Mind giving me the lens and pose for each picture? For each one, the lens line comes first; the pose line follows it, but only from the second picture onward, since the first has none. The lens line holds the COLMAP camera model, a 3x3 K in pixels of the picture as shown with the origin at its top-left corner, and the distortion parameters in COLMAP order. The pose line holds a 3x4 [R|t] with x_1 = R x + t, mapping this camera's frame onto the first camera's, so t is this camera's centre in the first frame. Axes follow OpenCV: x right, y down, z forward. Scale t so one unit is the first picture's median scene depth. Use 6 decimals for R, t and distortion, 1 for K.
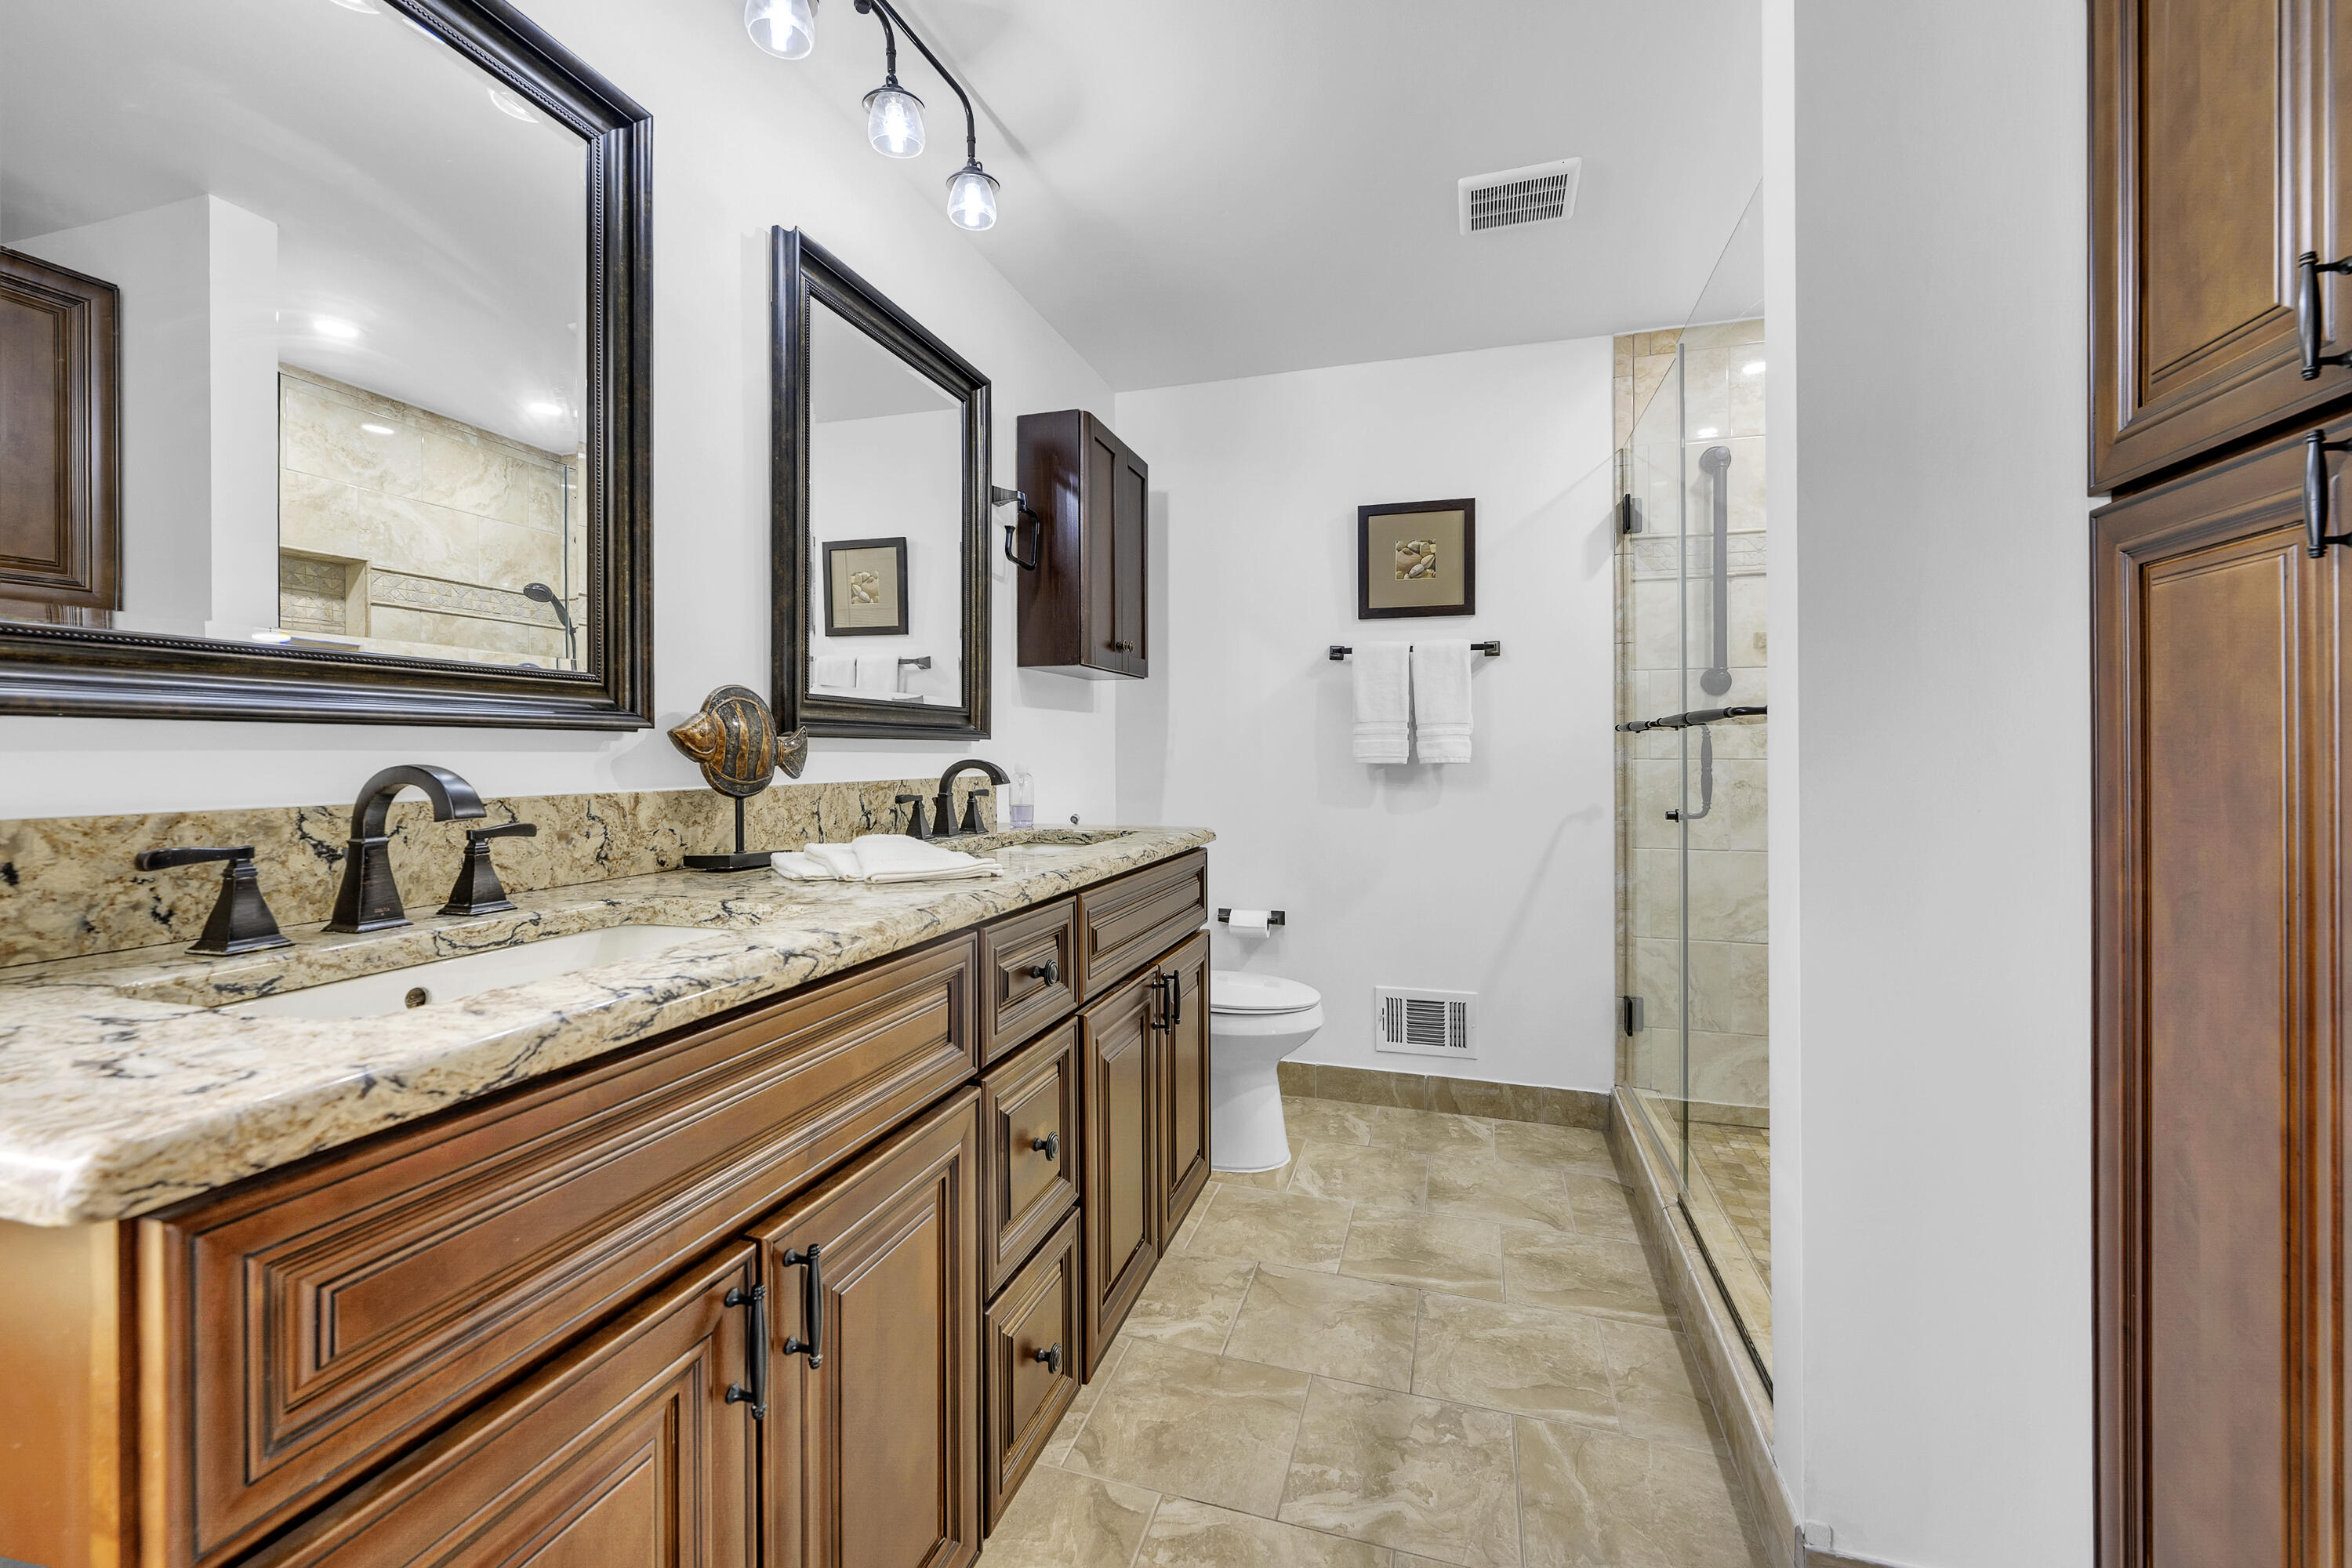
lens RADIAL K [[955.1, 0, 1175.9], [0, 955.1, 755.8], [0, 0, 1]] dist [-0.002277, -0.000341]
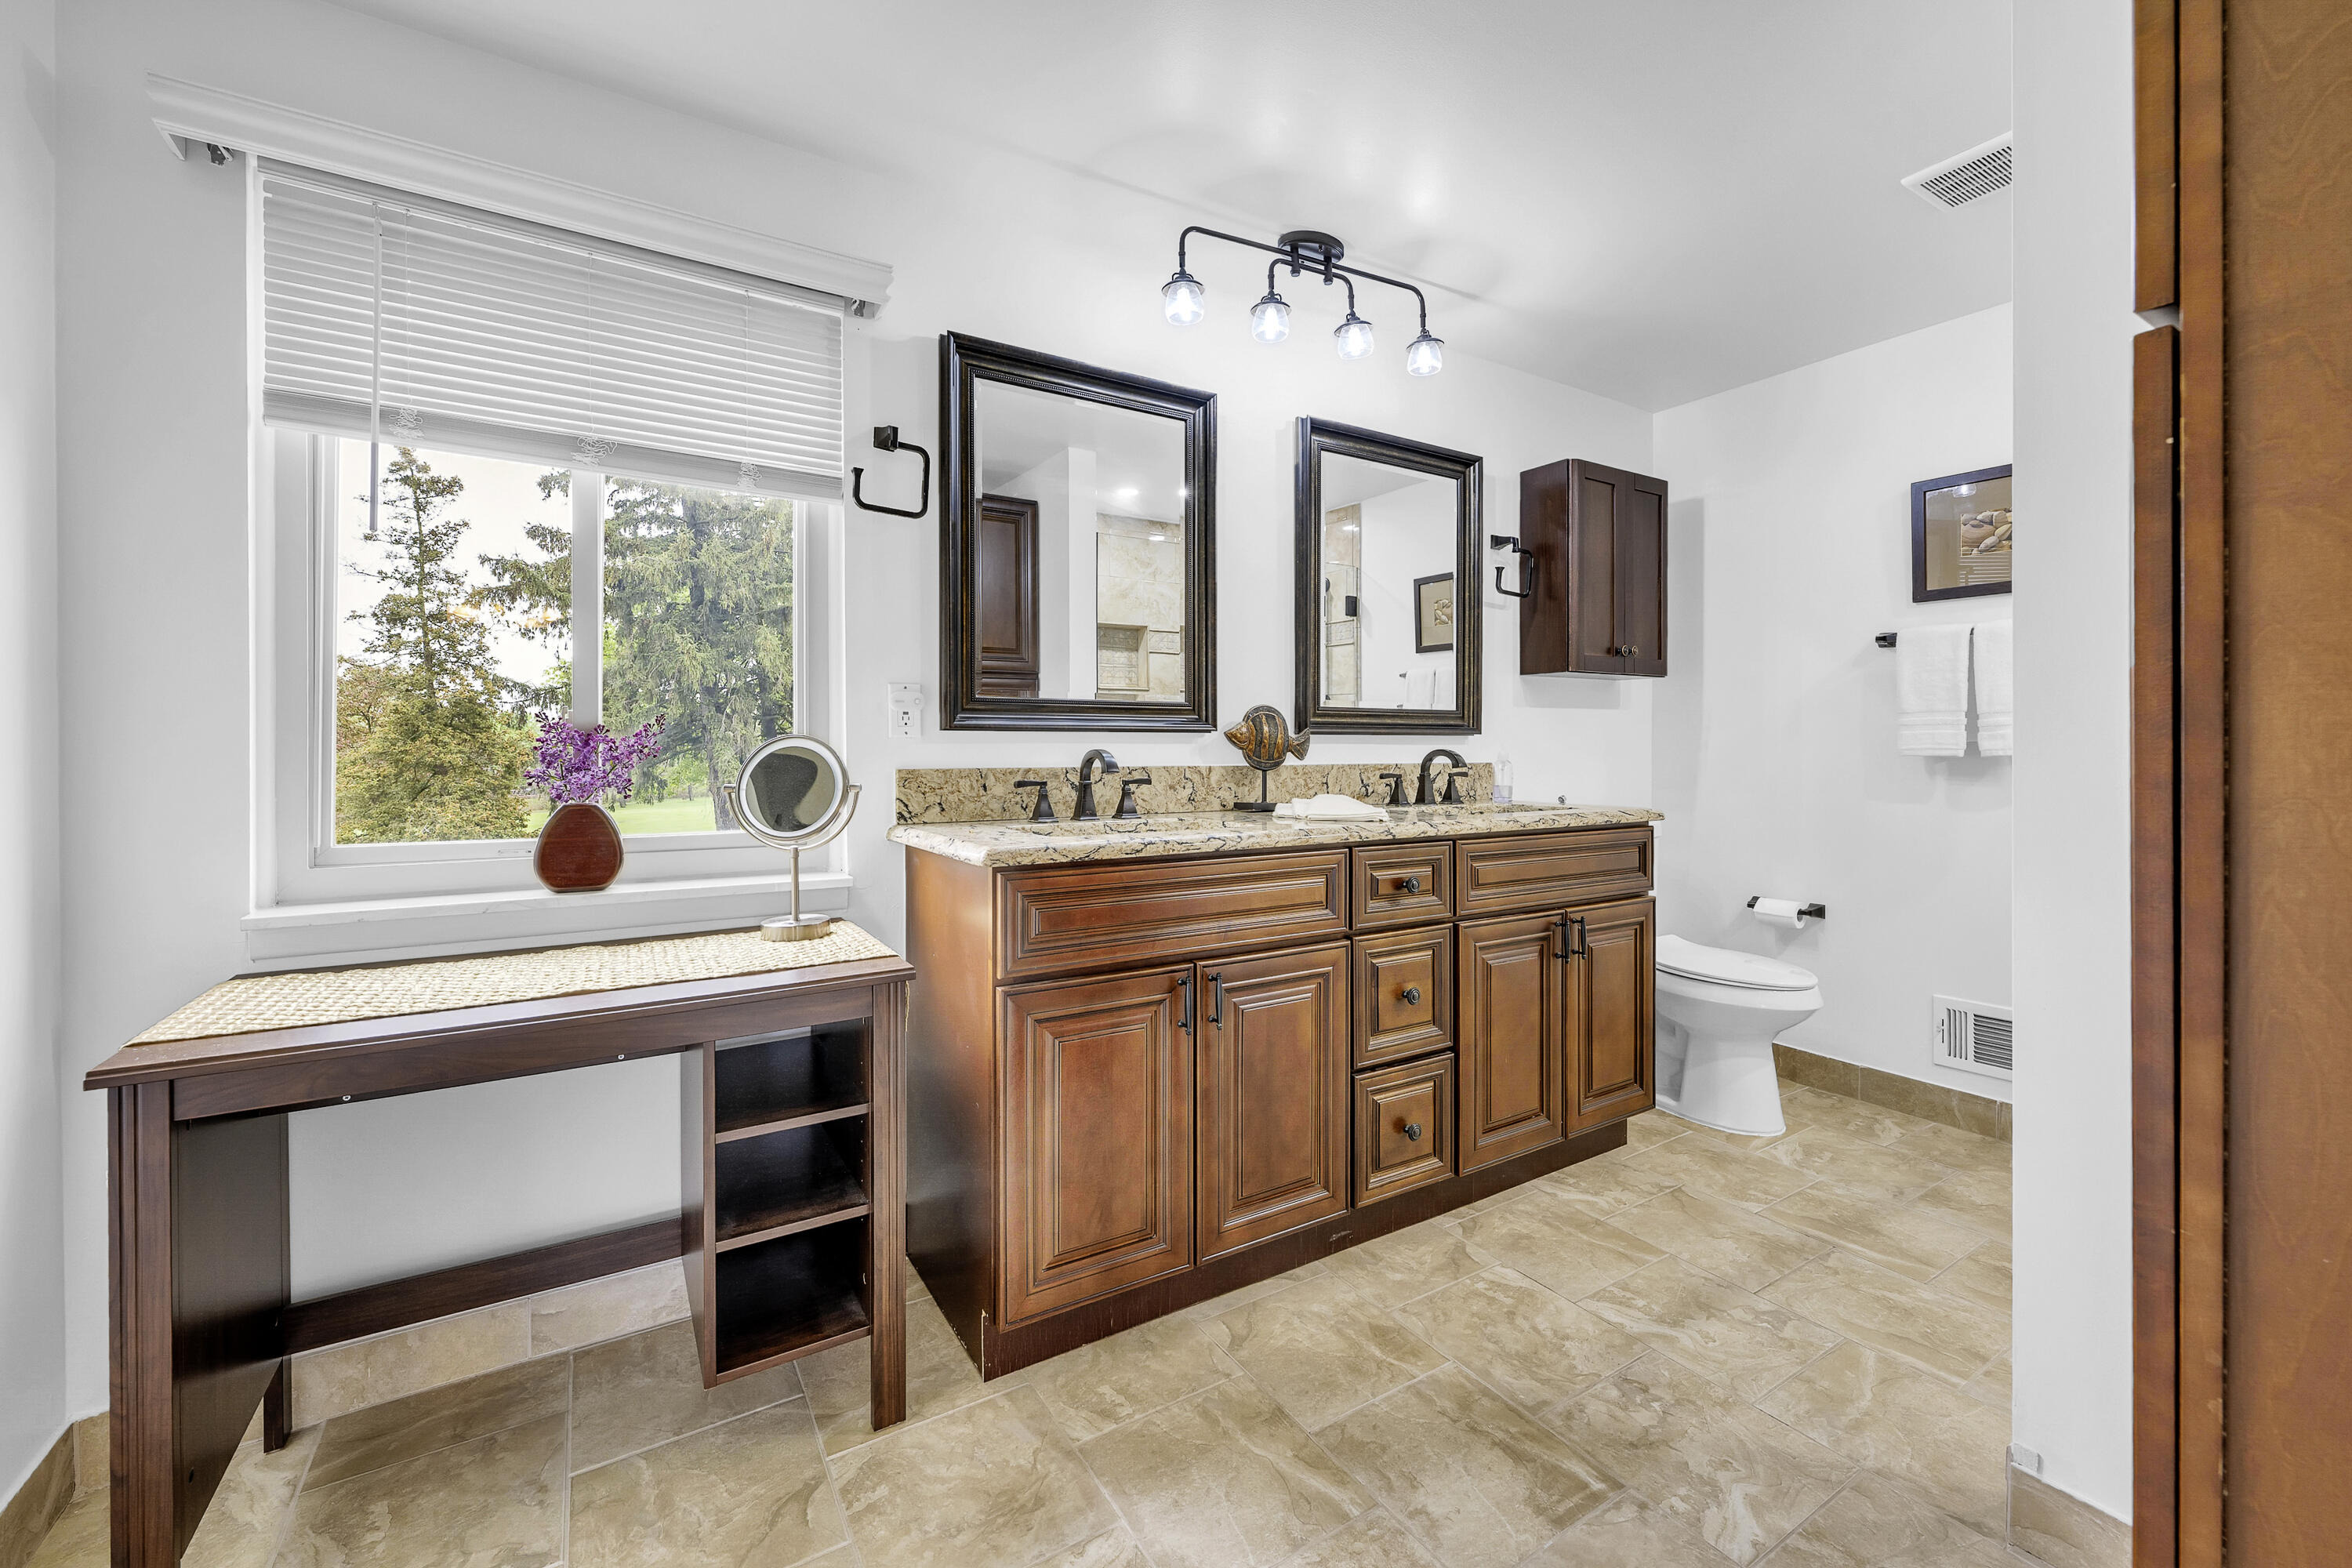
lens RADIAL K [[955.1, 0, 1179.7], [0, 955.1, 760.6], [0, 0, 1]] dist [-0.002277, -0.000341]
pose [[0.752363, 0.010354, -0.658668, 0.438604], [-0.002228, 0.999911, 0.013172, 0.002920], [0.658745, -0.008443, 0.752319, -0.306138]]
